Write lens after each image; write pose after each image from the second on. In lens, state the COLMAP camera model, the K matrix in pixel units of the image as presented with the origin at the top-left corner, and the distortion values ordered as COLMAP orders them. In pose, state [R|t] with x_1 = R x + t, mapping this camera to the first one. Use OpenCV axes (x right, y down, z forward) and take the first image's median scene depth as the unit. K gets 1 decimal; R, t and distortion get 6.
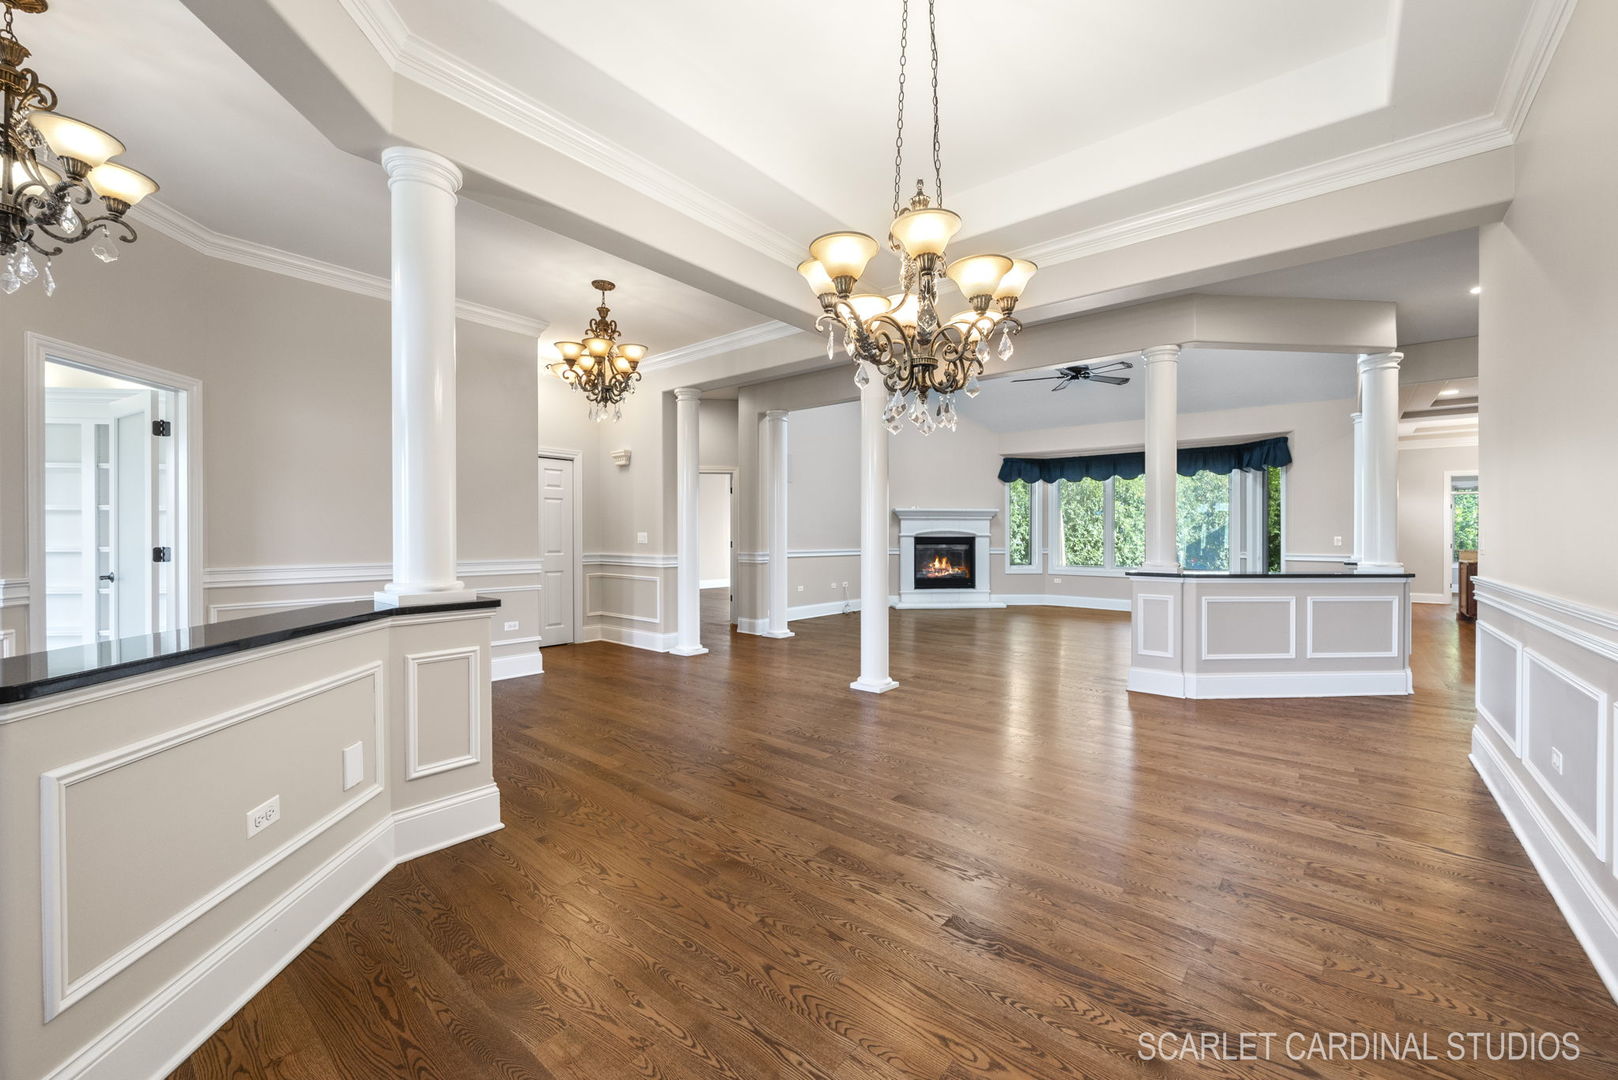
lens RADIAL K [[634.3, 0, 818.6], [0, 634.3, 529.1], [0, 0, 1]] dist [-0.001186, -0.000024]
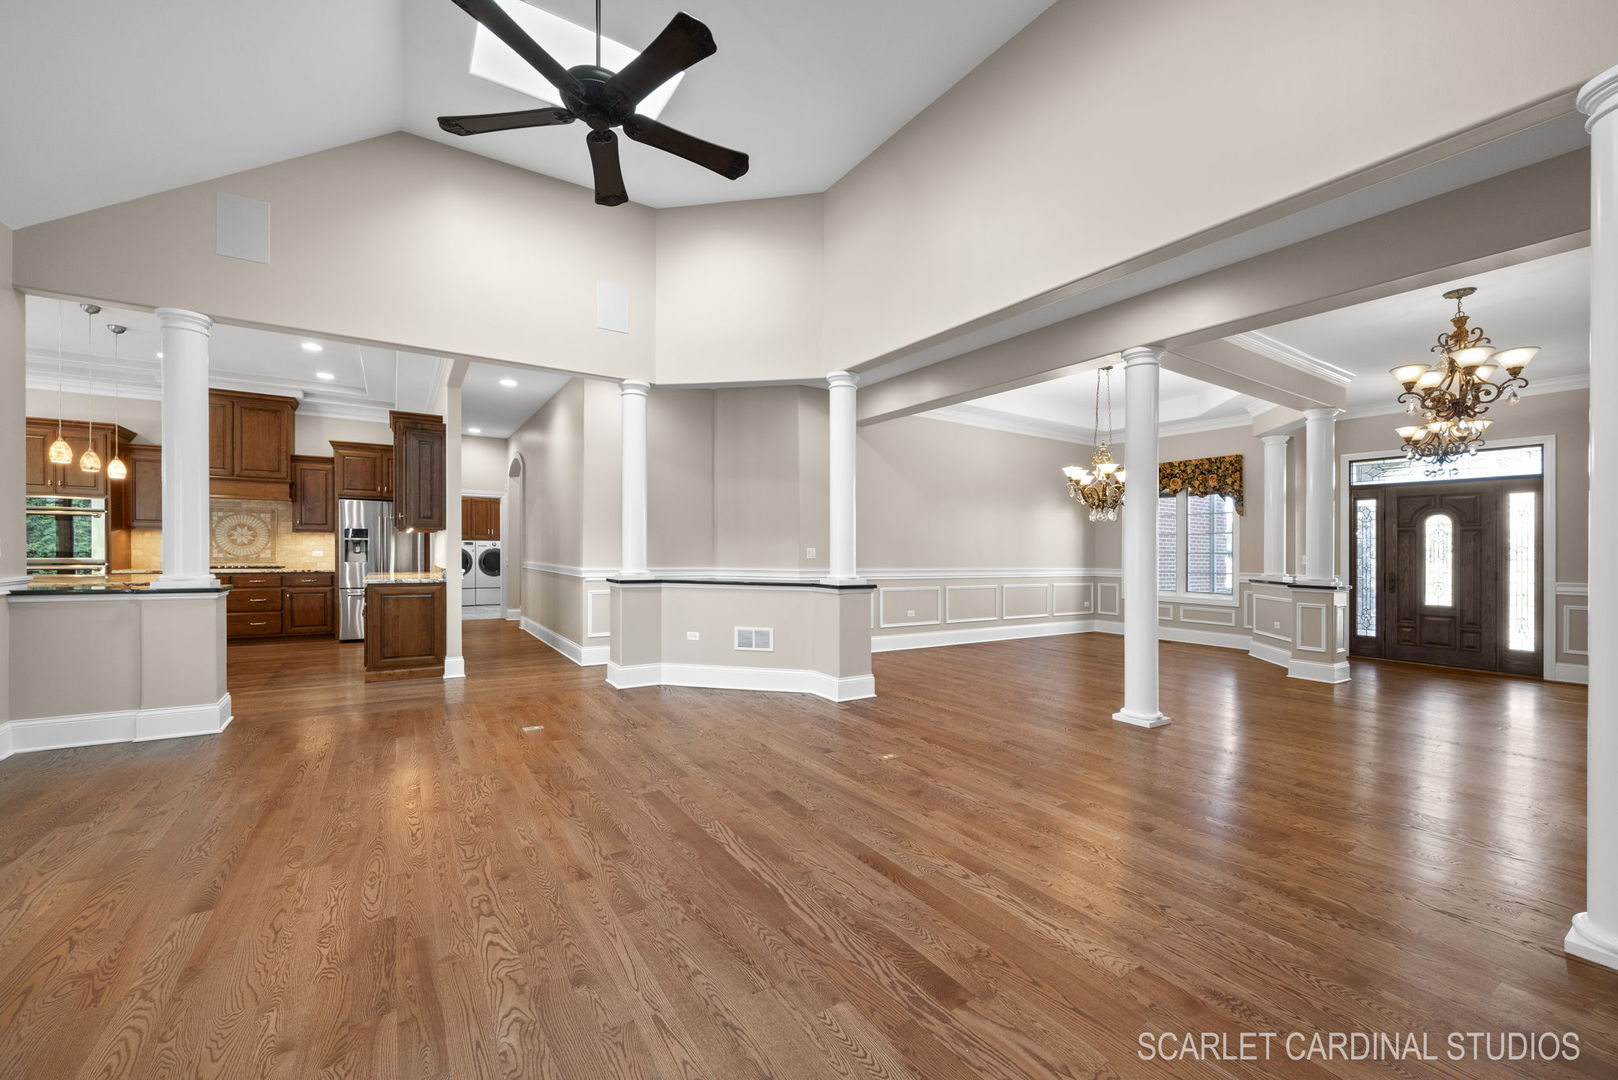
lens RADIAL K [[639.5, 0, 812.1], [0, 639.5, 544.7], [0, 0, 1]] dist [0.000651, 0.000069]
pose [[-0.953144, -0.012448, 0.302259, 0.148738], [-0.019324, 0.999618, -0.019769, 0.012771], [-0.301898, -0.024684, -0.953021, 1.146116]]
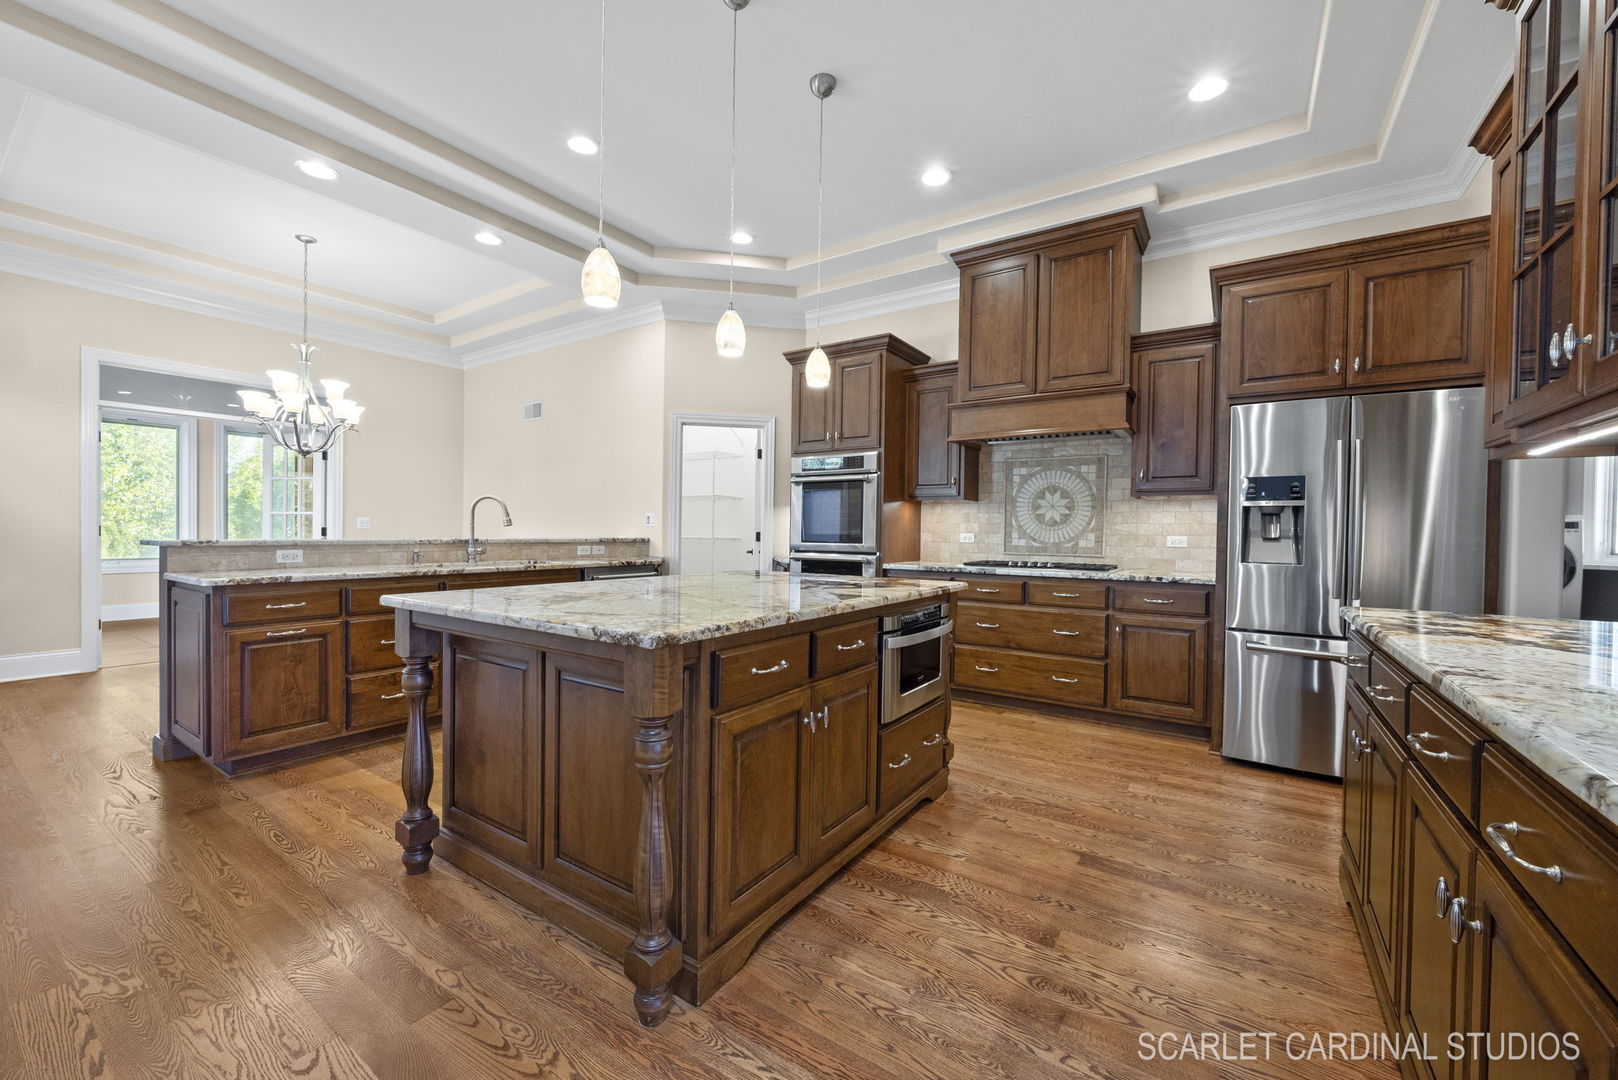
lens RADIAL K [[621.7, 0, 806.1], [0, 621.7, 562.4], [0, 0, 1]] dist [0.000483, 0.000009]
pose [[-0.078024, -0.056489, 0.995350, 0.713451], [-0.024792, 0.998195, 0.054707, 0.018710], [-0.996643, -0.020409, -0.079284, 0.760750]]
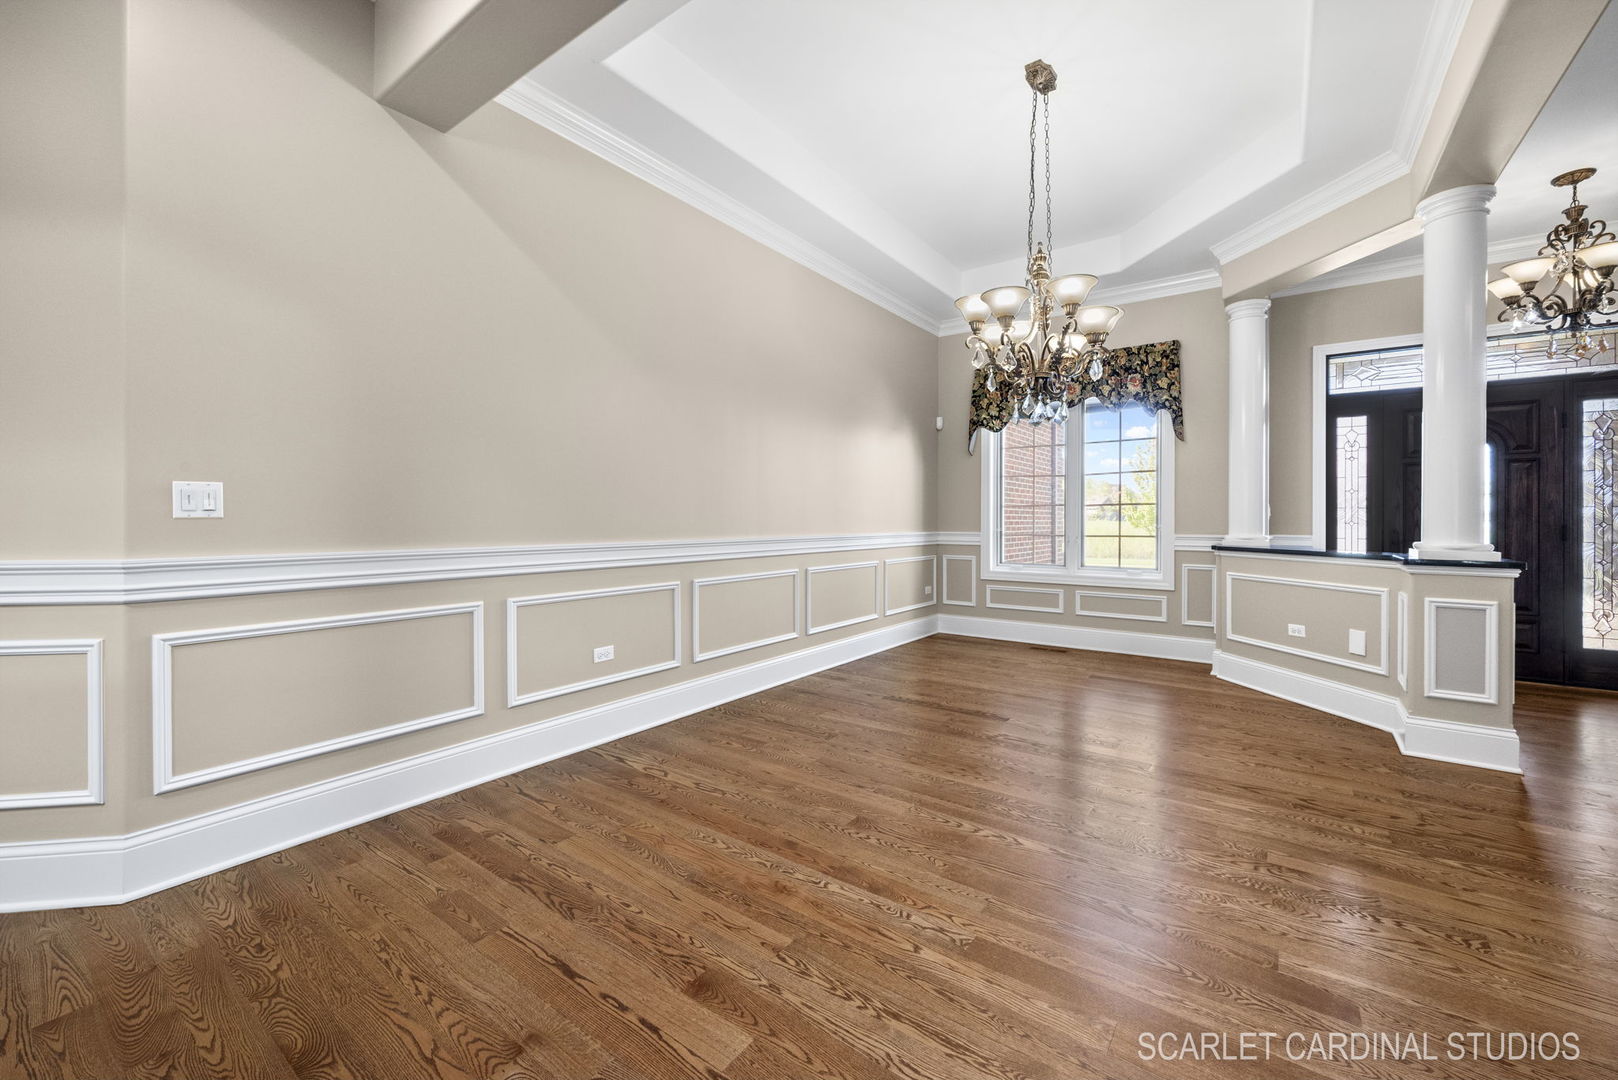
lens RADIAL K [[637.1, 0, 816.6], [0, 637.1, 526.7], [0, 0, 1]] dist [-0.001122, -0.000070]
pose [[-0.998346, -0.003658, -0.057367, 0.187735], [-0.003747, 0.999992, 0.001440, 0.016205], [0.057361, 0.001652, -0.998352, 0.613221]]
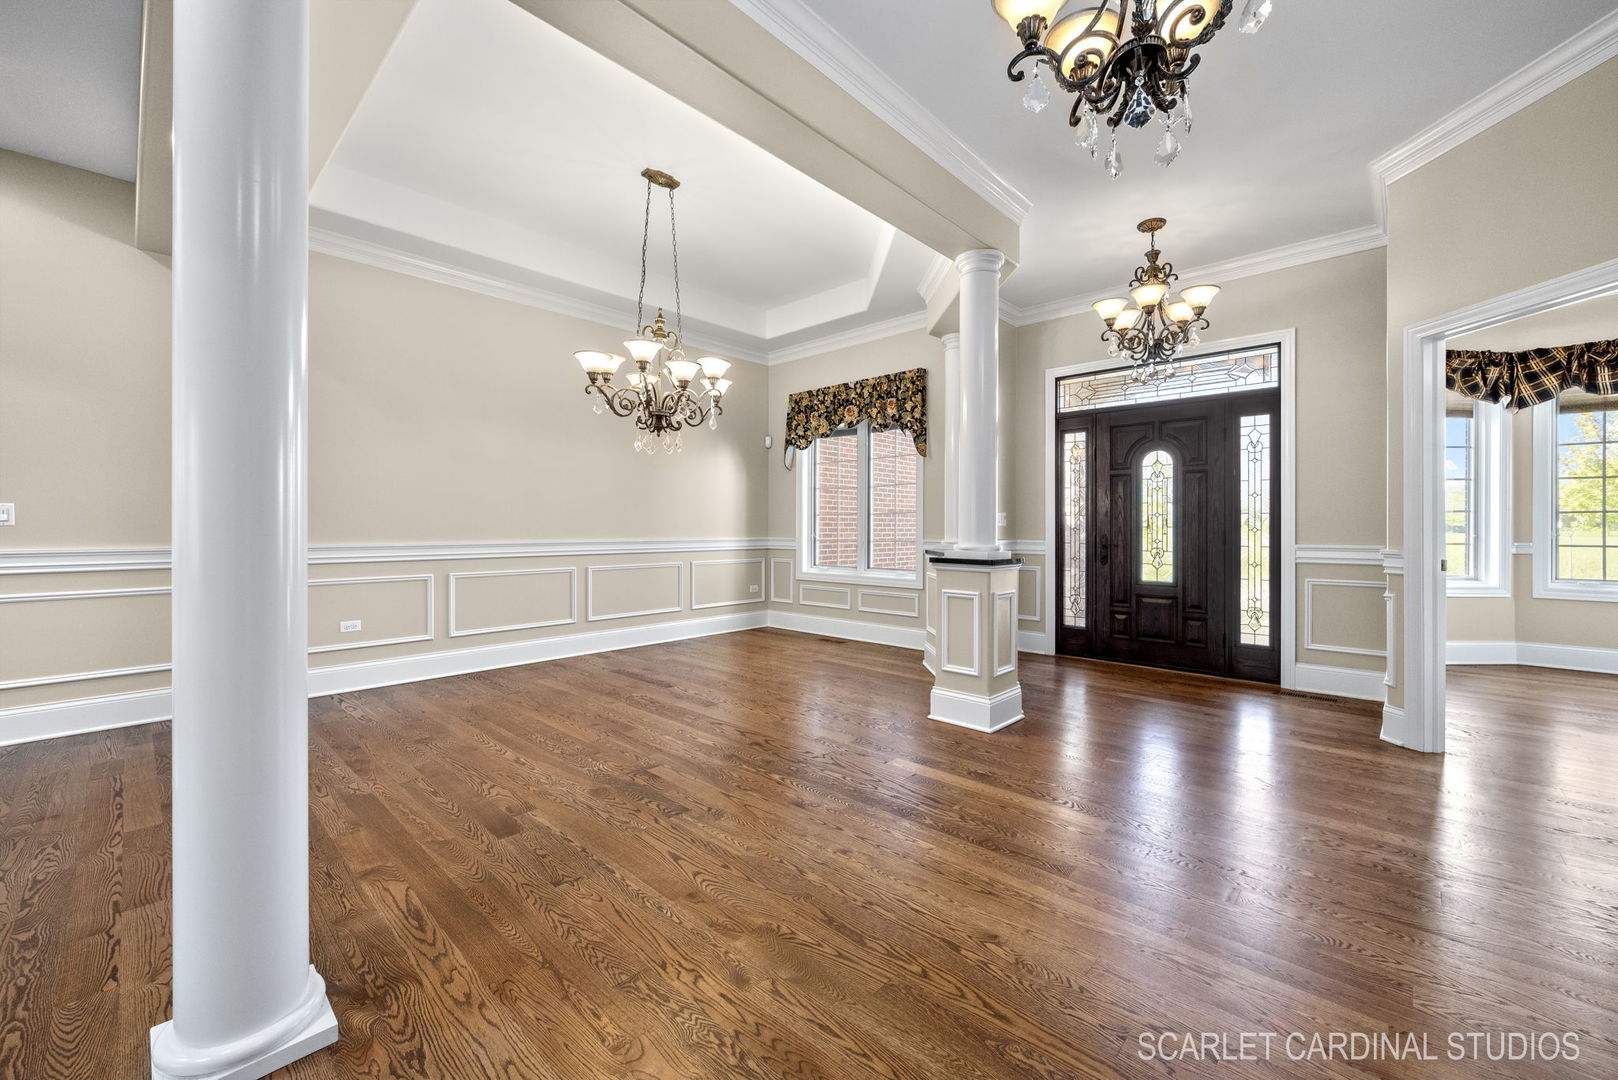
lens RADIAL K [[634.3, 0, 818.6], [0, 634.3, 529.1], [0, 0, 1]] dist [-0.001186, -0.000024]
pose [[-0.998220, -0.002649, 0.059578, -0.097647], [-0.003098, 0.999967, -0.007454, 0.017530], [-0.059557, -0.007625, -0.998196, 0.709487]]
